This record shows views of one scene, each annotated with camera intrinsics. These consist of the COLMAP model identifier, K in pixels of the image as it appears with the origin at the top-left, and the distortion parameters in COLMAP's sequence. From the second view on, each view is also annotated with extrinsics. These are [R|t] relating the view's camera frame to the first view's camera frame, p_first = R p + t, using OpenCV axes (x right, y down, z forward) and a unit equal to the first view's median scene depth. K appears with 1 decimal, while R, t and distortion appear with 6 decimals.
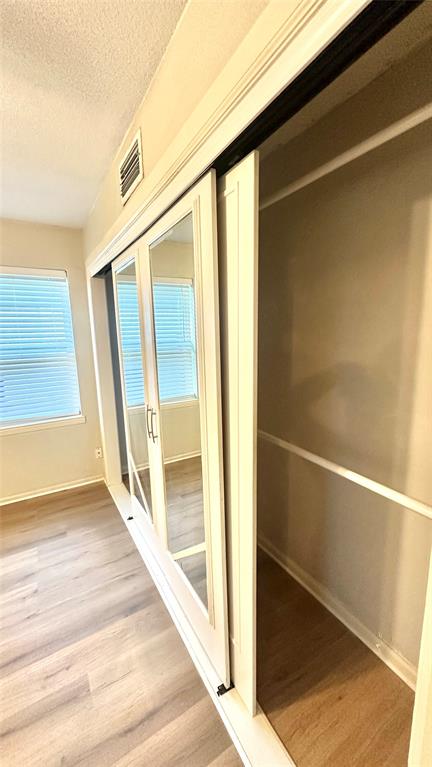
lens RADIAL K [[305.6, 0, 214.1], [0, 305.6, 385.4], [0, 0, 1]] dist [0.003598, 0.000439]
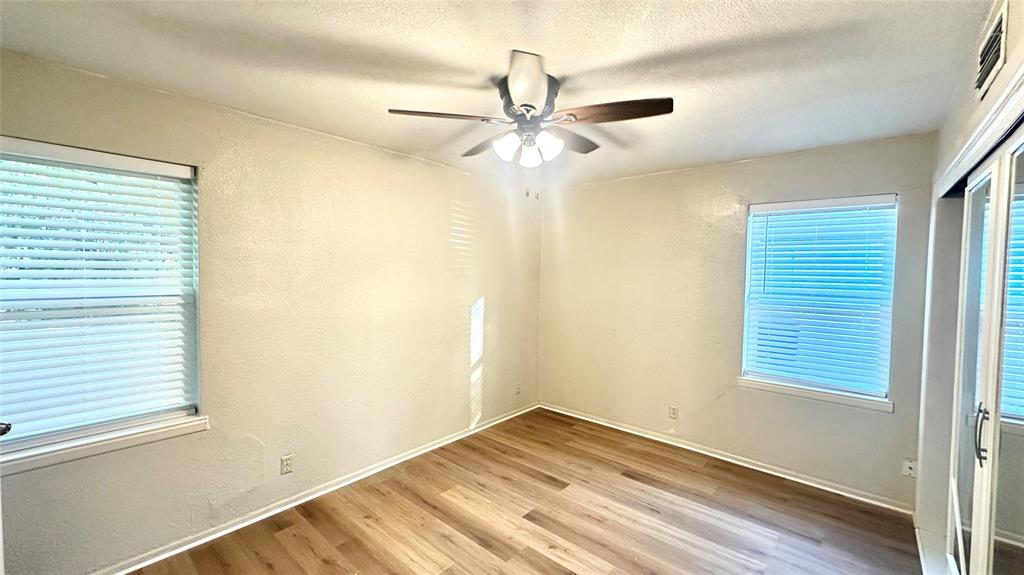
lens RADIAL K [[408.1, 0, 508.8], [0, 408.1, 284.9], [0, 0, 1]] dist [0.003598, 0.000439]
pose [[0.309859, 0.056635, -0.949094, 0.196498], [-0.186170, 0.982515, -0.002151, 0.008044], [0.932378, 0.177360, 0.314984, -0.138032]]
